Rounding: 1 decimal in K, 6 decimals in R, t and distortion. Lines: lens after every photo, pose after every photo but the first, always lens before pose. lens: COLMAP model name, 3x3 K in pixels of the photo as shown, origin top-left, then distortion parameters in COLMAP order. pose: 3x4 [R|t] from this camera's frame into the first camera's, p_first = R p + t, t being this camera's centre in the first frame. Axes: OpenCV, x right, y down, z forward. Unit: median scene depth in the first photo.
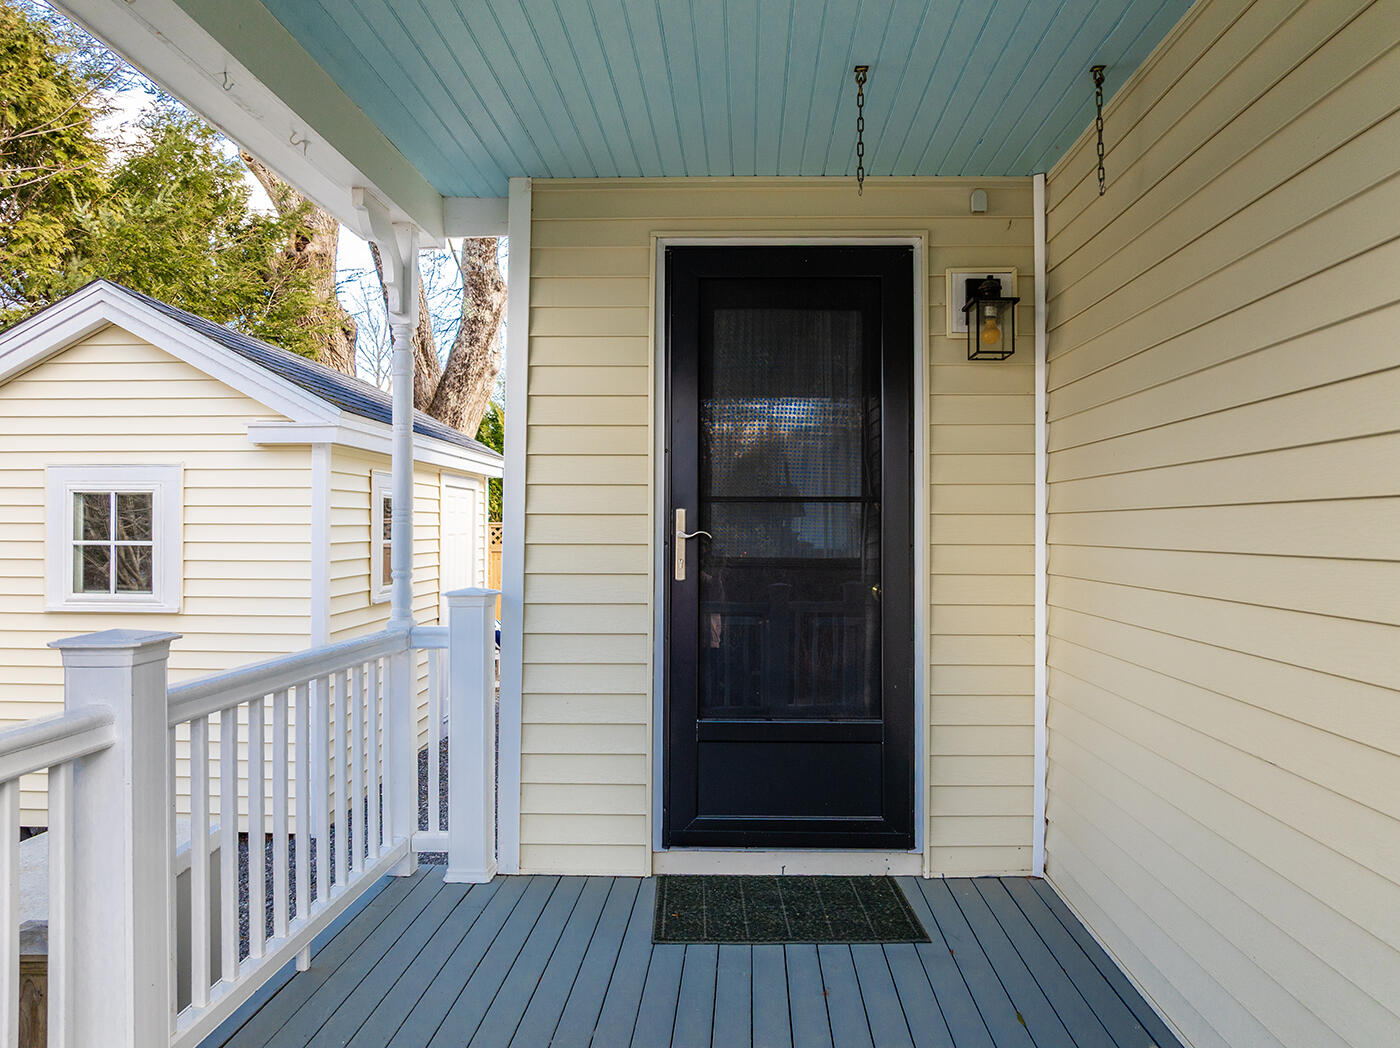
lens RADIAL K [[976.9, 0, 724.1], [0, 976.9, 529.2], [0, 0, 1]] dist [-0.030058, 0.007166]
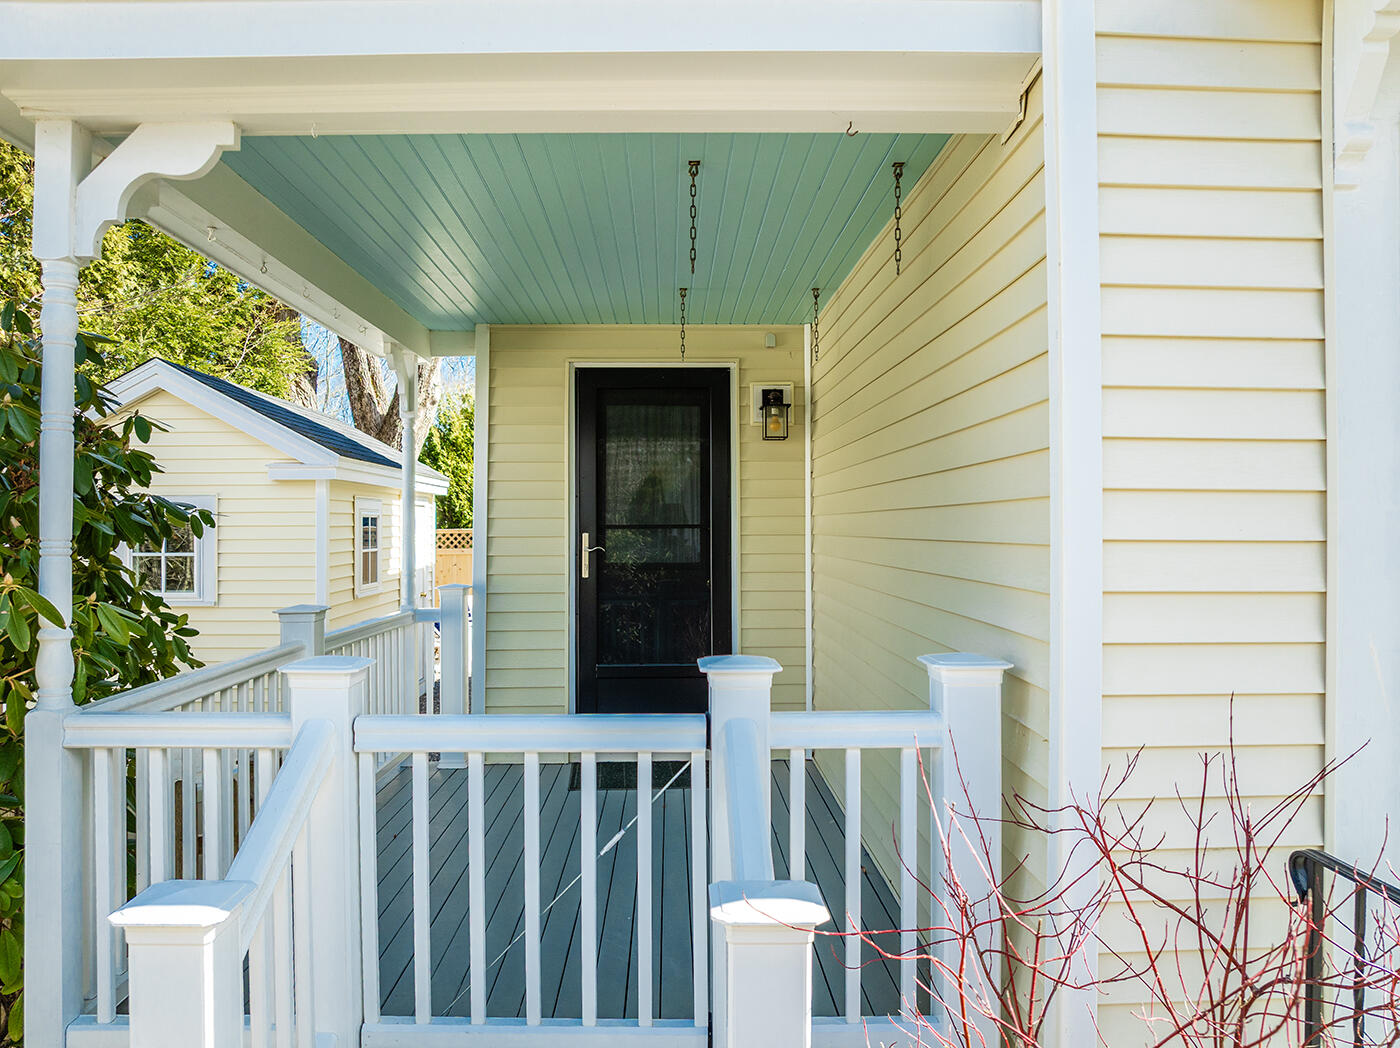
lens RADIAL K [[974.9, 0, 700.0], [0, 974.9, 524.0], [0, 0, 1]] dist [-0.032208, 0.000090]
pose [[0.998454, -0.007483, 0.055077, 0.054503], [0.007619, 0.999968, -0.002255, -0.030559], [-0.055058, 0.002671, 0.998480, -0.598062]]
